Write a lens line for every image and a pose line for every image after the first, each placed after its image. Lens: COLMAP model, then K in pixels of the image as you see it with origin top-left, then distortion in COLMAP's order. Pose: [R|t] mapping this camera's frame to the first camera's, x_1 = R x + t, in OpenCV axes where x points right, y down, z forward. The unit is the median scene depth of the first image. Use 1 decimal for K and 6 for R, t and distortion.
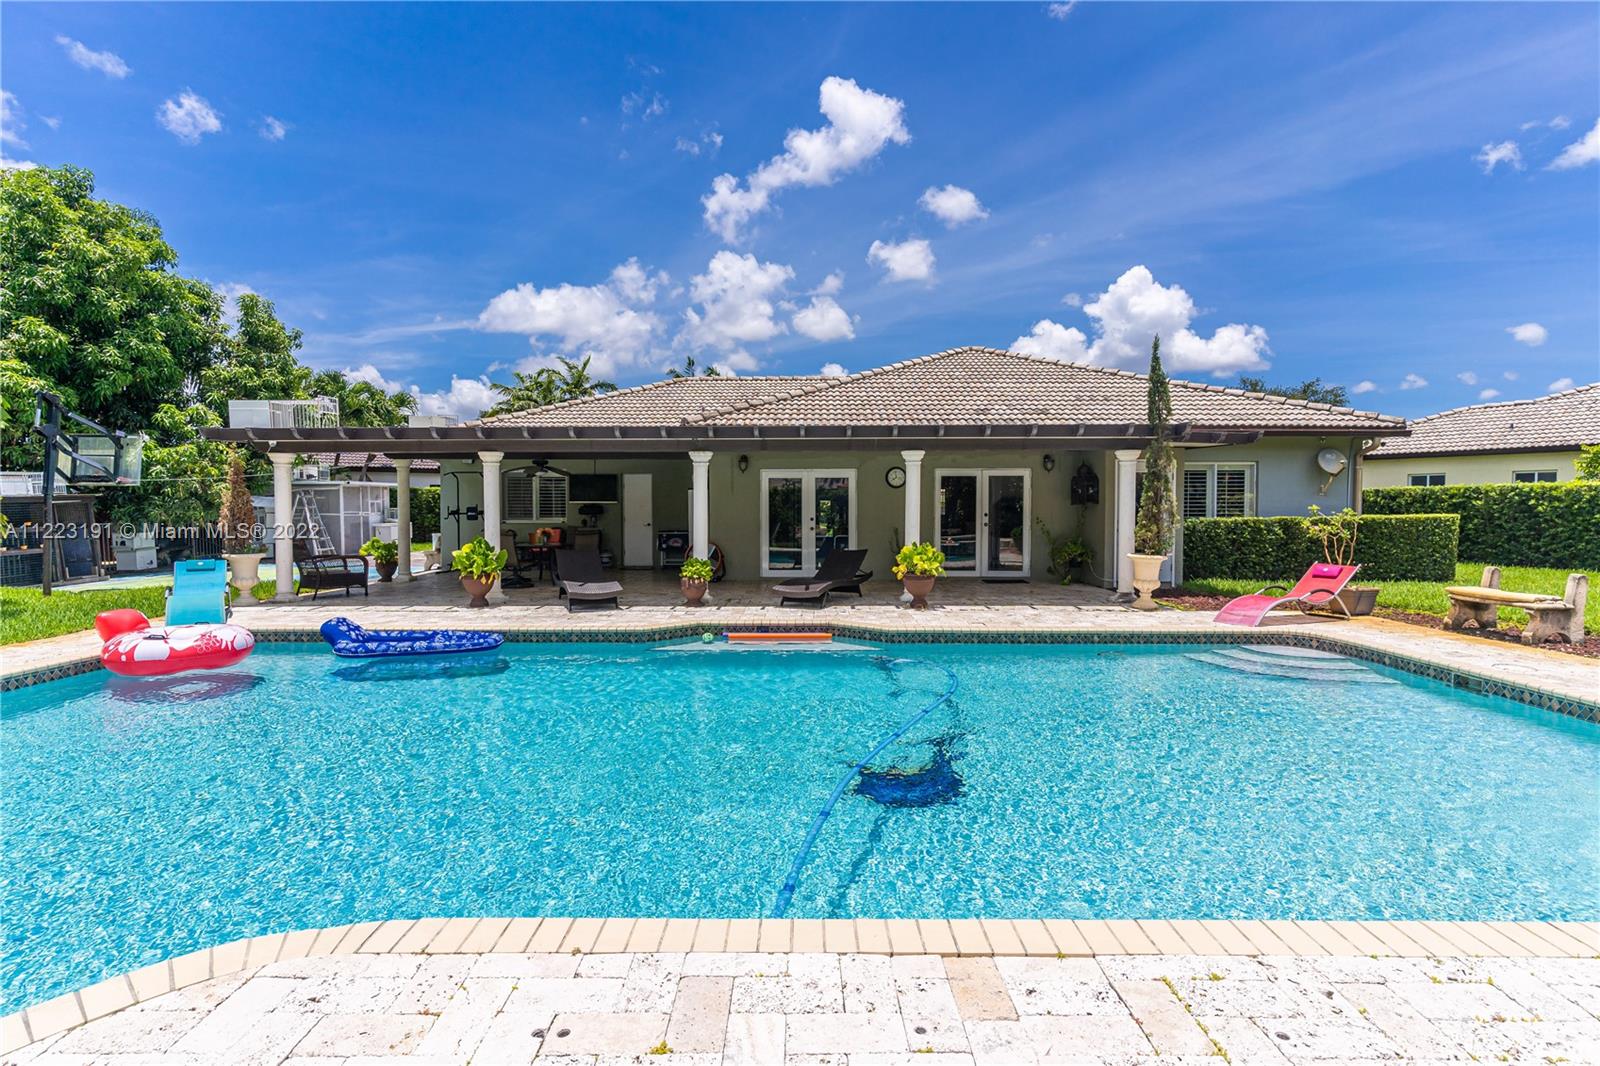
lens RADIAL K [[778.0, 0, 804.2], [0, 778.0, 527.5], [0, 0, 1]] dist [0.018348, -0.001042]
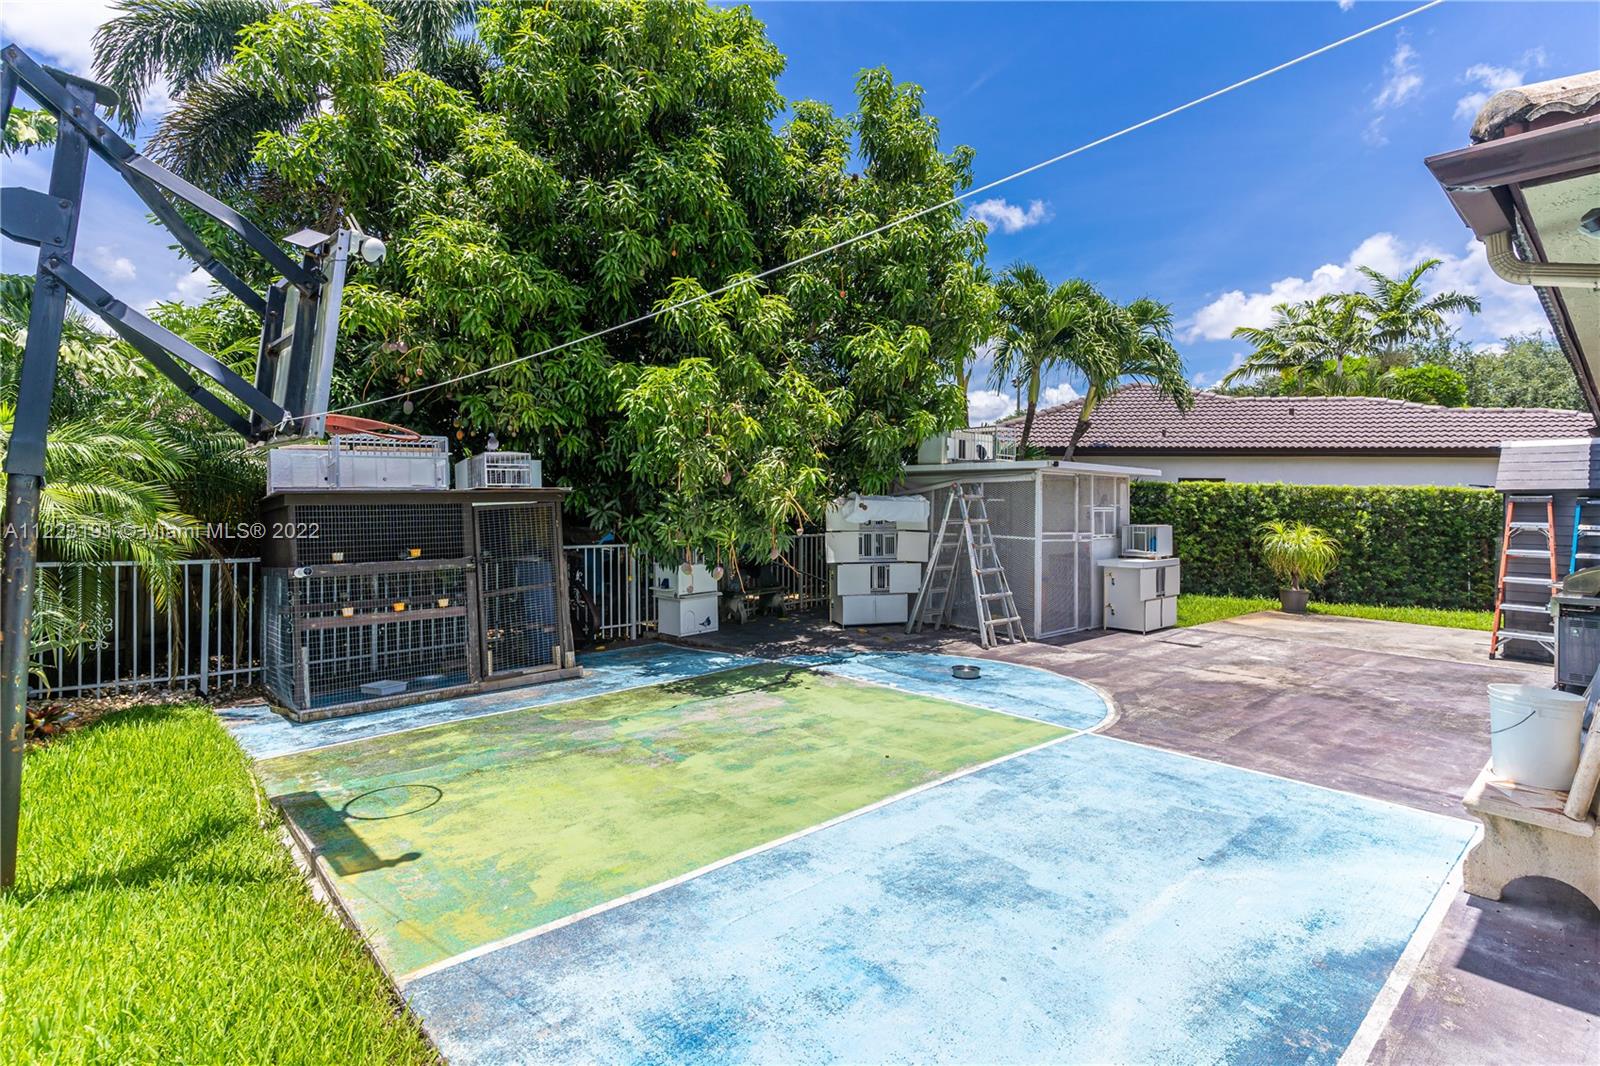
lens RADIAL K [[778.0, 0, 791.5], [0, 778.0, 484.6], [0, 0, 1]] dist [0.018348, -0.001042]
pose [[0.680103, -0.004739, -0.733101, -0.462598], [-0.039027, 0.998327, -0.042659, -0.028900], [0.732077, 0.057624, 0.678781, 0.763903]]
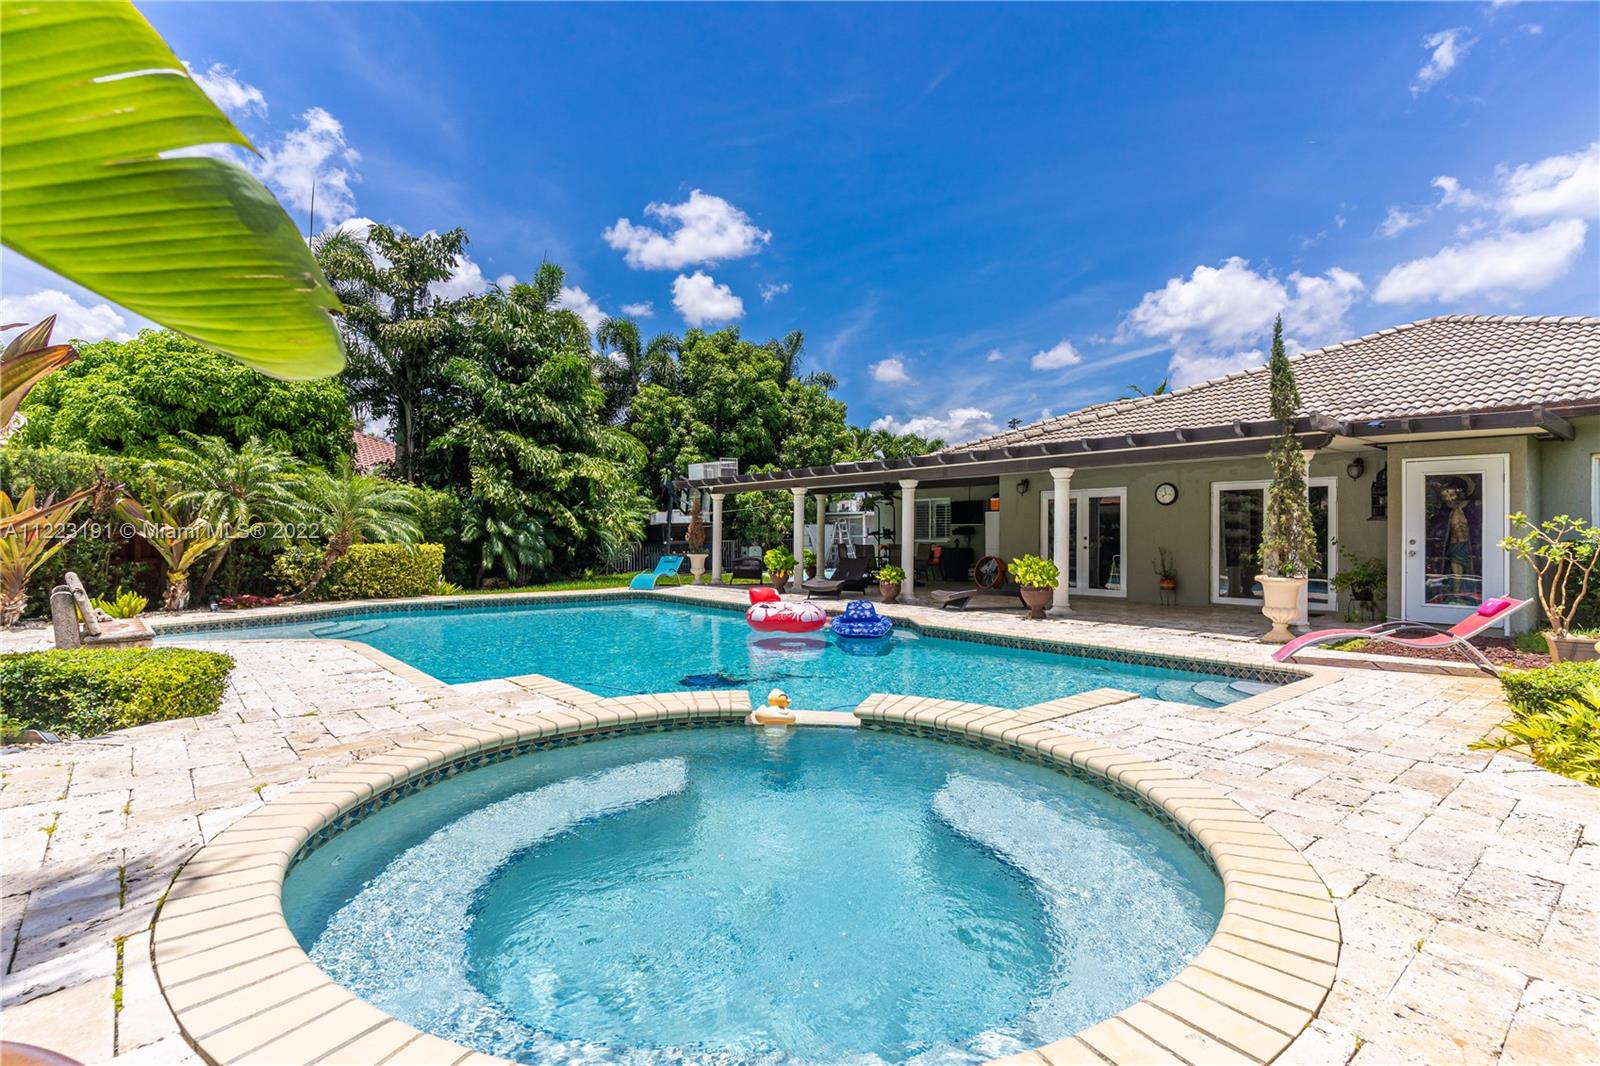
lens RADIAL K [[778.0, 0, 796.3], [0, 778.0, 522.1], [0, 0, 1]] dist [0.018348, -0.001042]
pose [[0.656623, -0.009514, -0.754159, 0.432184], [-0.025993, 0.999041, -0.035234, 0.011521], [0.753771, 0.042739, 0.655746, 0.040044]]
